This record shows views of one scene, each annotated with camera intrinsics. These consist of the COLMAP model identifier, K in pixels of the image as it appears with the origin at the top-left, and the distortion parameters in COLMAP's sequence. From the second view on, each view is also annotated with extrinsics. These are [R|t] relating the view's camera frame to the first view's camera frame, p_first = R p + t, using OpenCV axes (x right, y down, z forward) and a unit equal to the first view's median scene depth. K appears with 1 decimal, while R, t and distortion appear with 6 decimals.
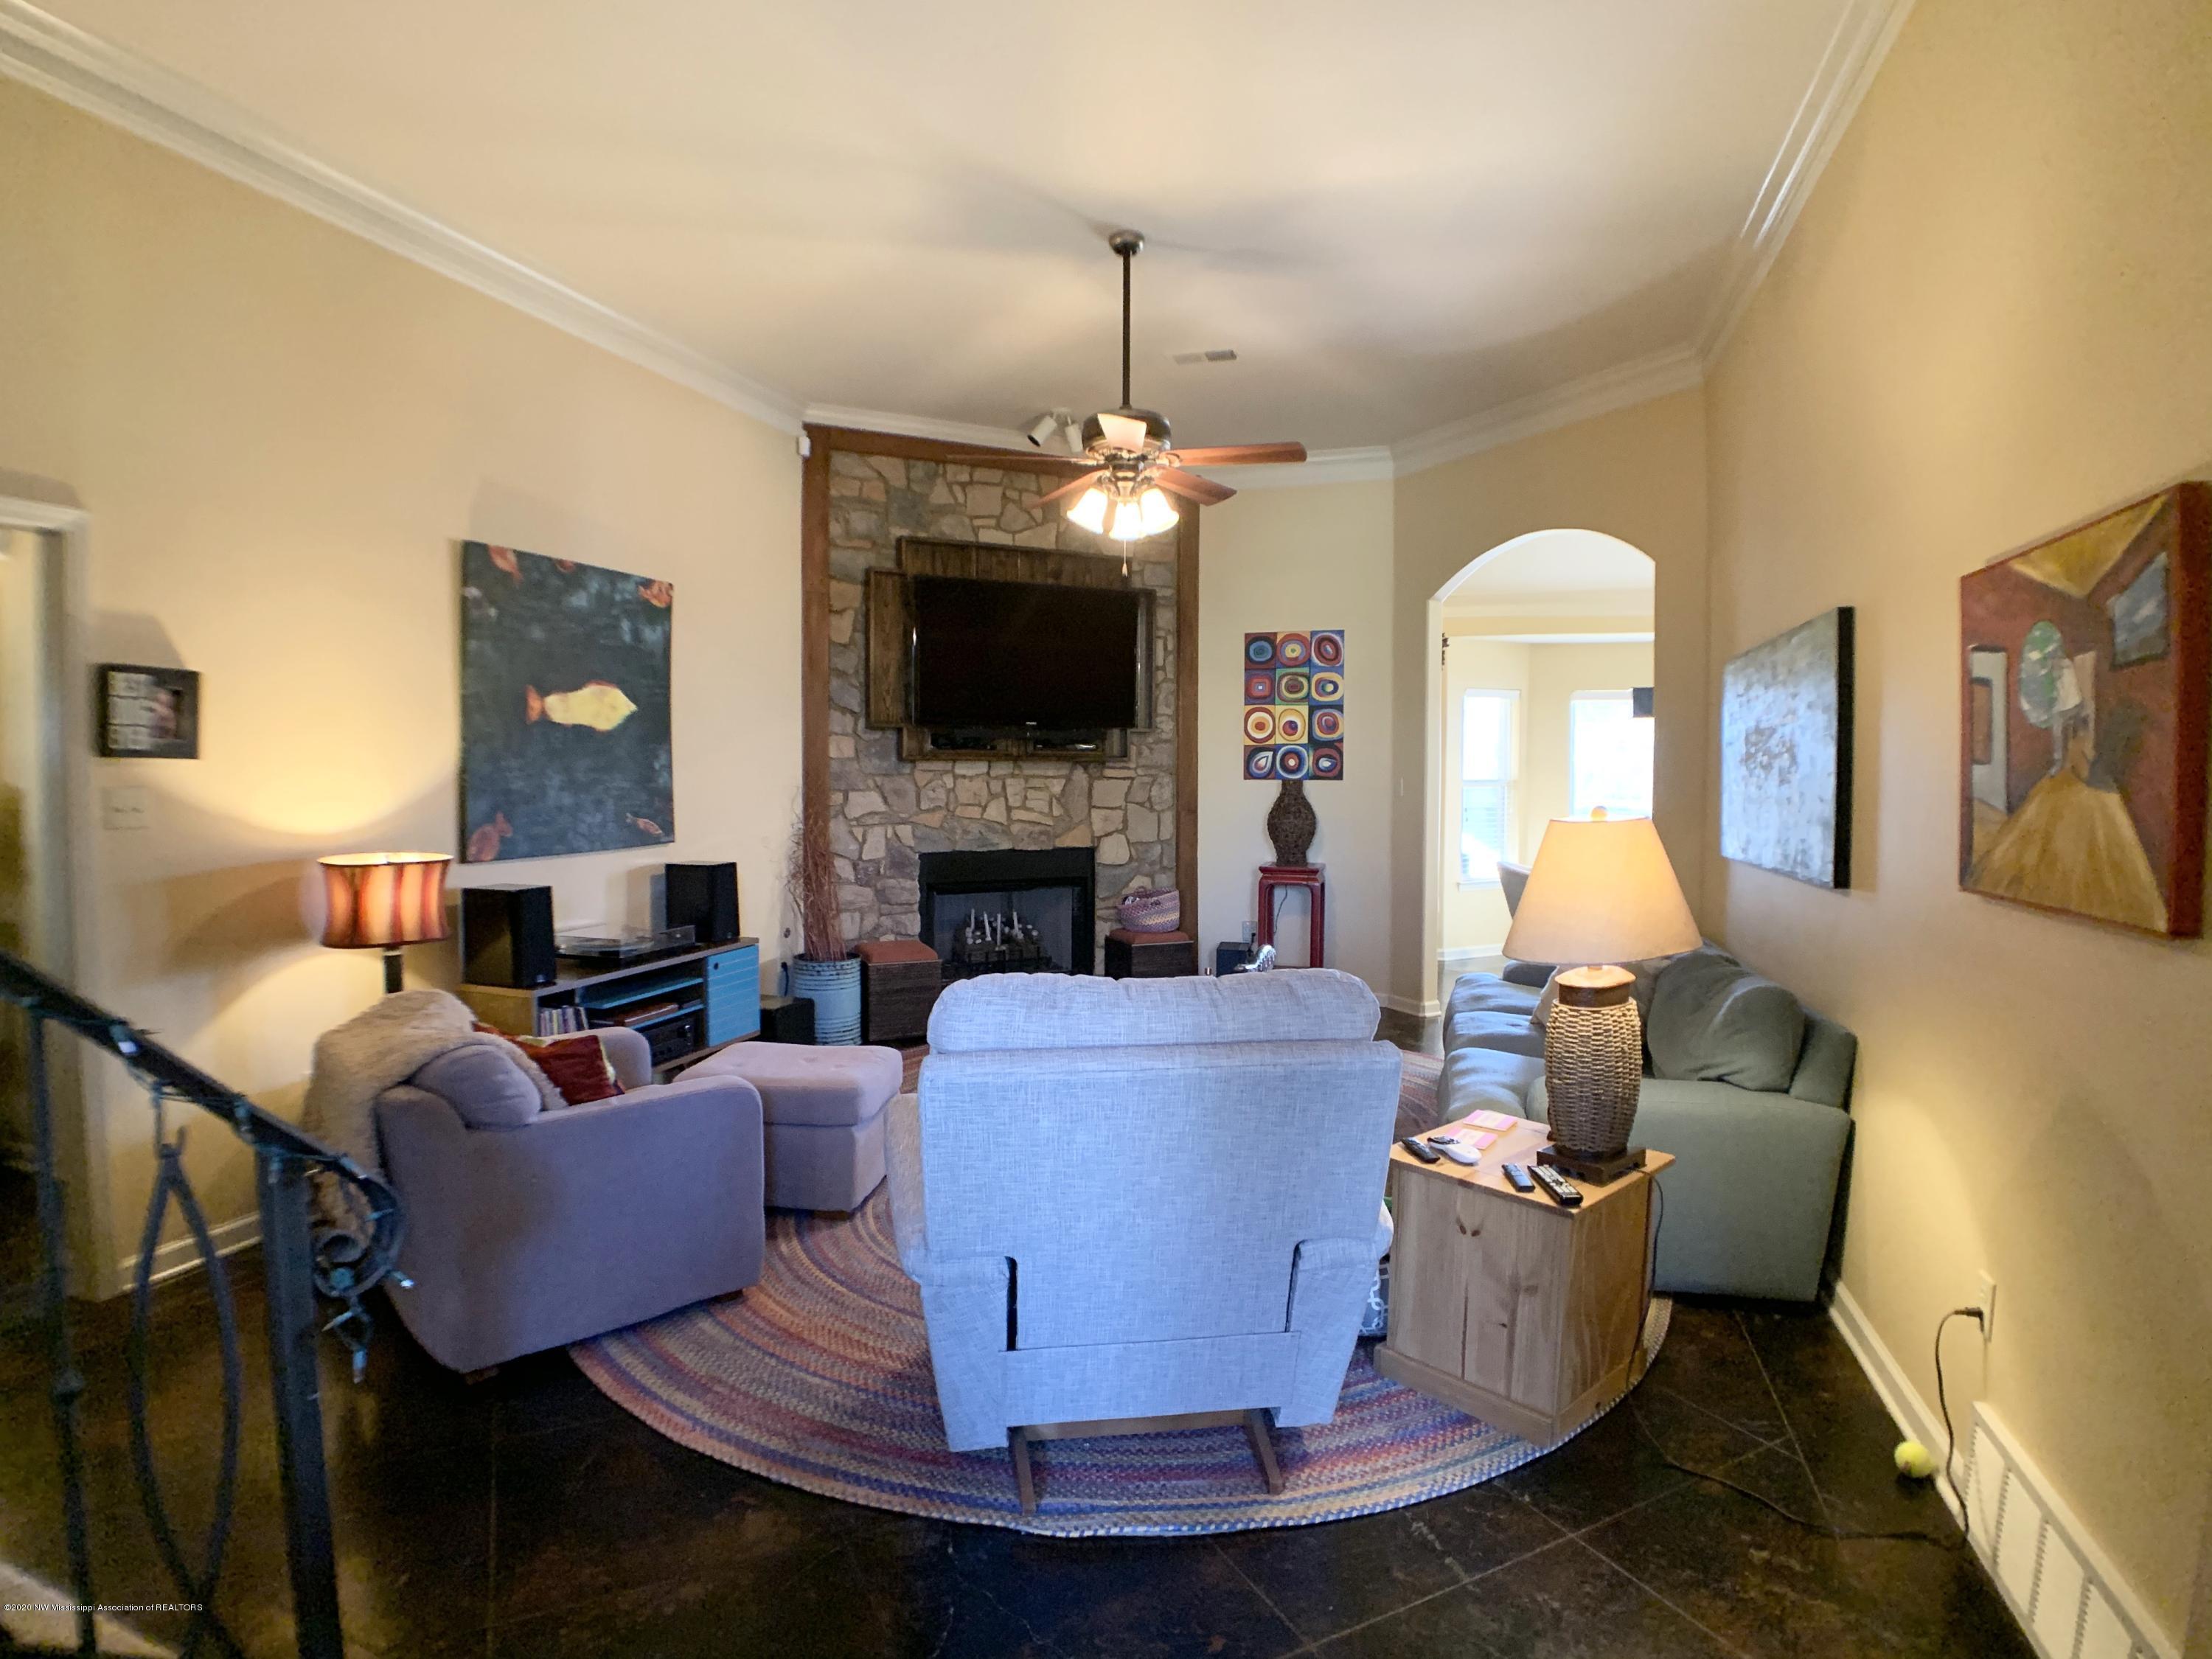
lens RADIAL K [[1161.6, 0, 1104.5], [0, 1161.6, 823.1], [0, 0, 1]] dist [-0.087549, 0.002618]
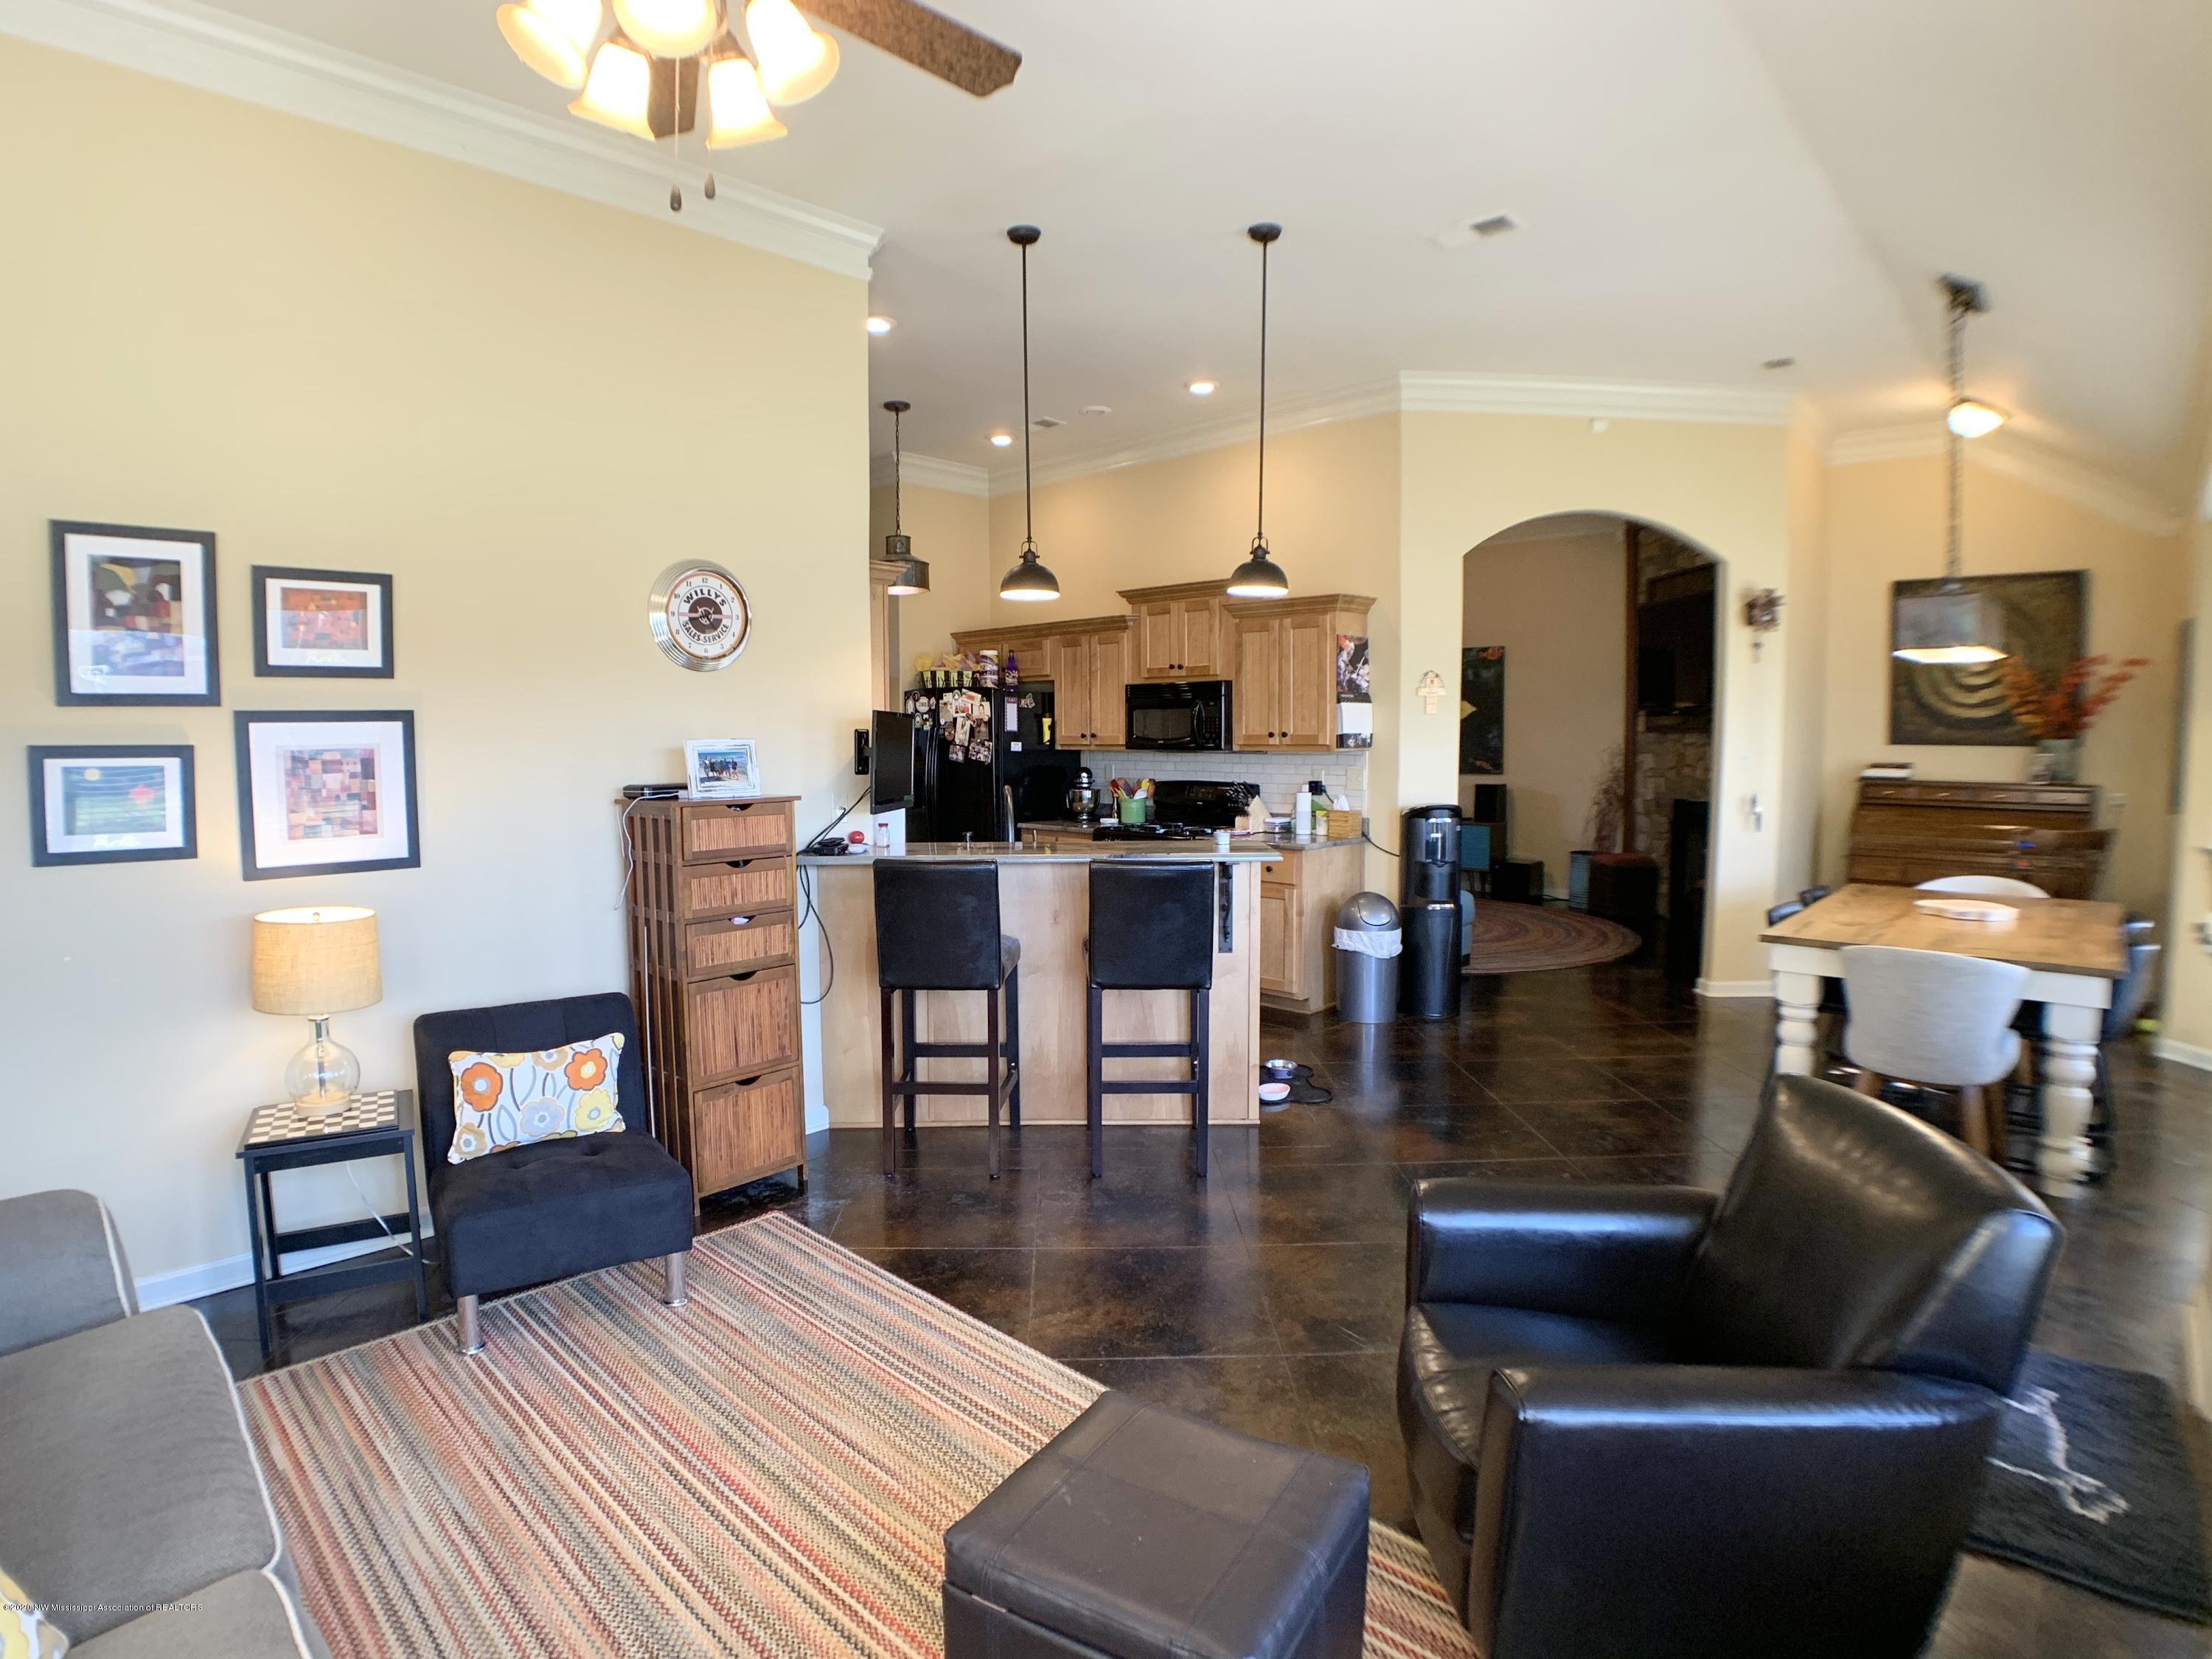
lens RADIAL K [[1161.6, 0, 1070.6], [0, 1161.6, 819.8], [0, 0, 1]] dist [-0.087549, 0.002618]
pose [[-0.454461, 0.062386, -0.888579, 1.355478], [-0.041253, 0.995000, 0.090956, -0.042385], [0.889811, 0.077993, -0.449615, 0.948186]]
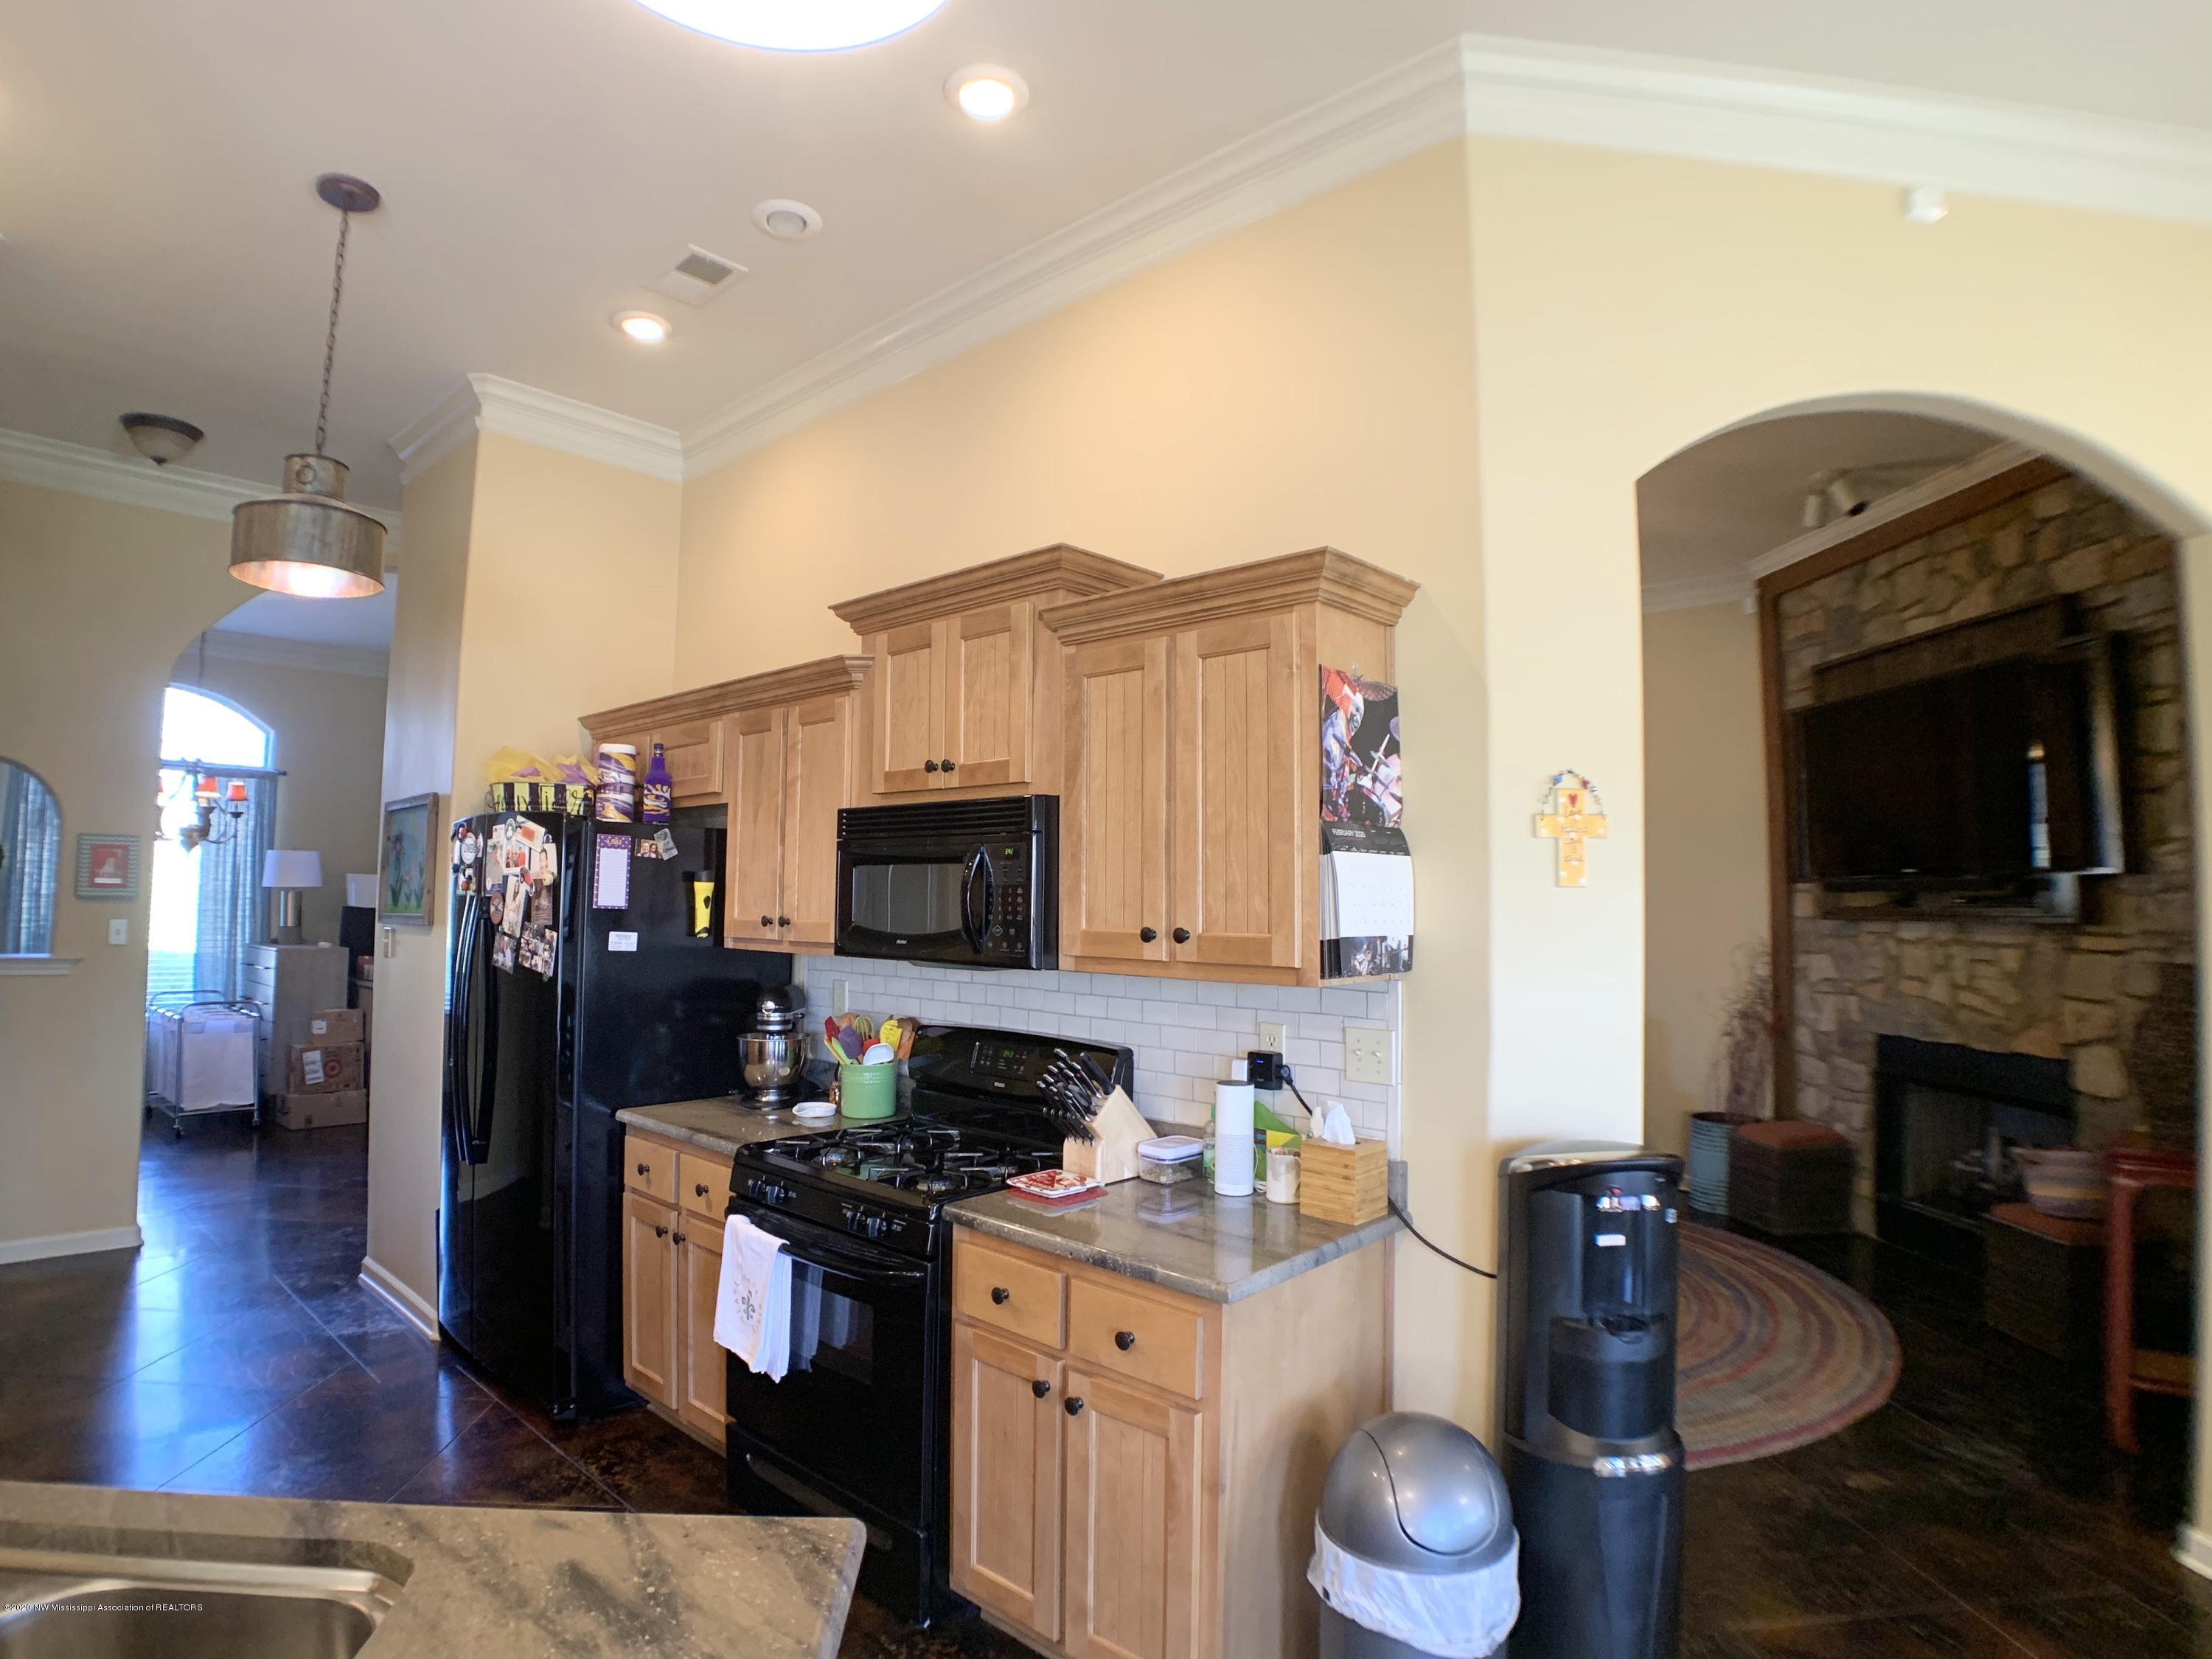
lens RADIAL K [[1161.6, 0, 1090.2], [0, 1161.6, 831.8], [0, 0, 1]] dist [-0.087549, 0.002618]
pose [[-0.410046, -0.065313, -0.909724, 0.772460], [-0.059461, 0.997225, -0.044793, -0.046911], [0.910125, 0.035726, -0.412791, 0.794530]]
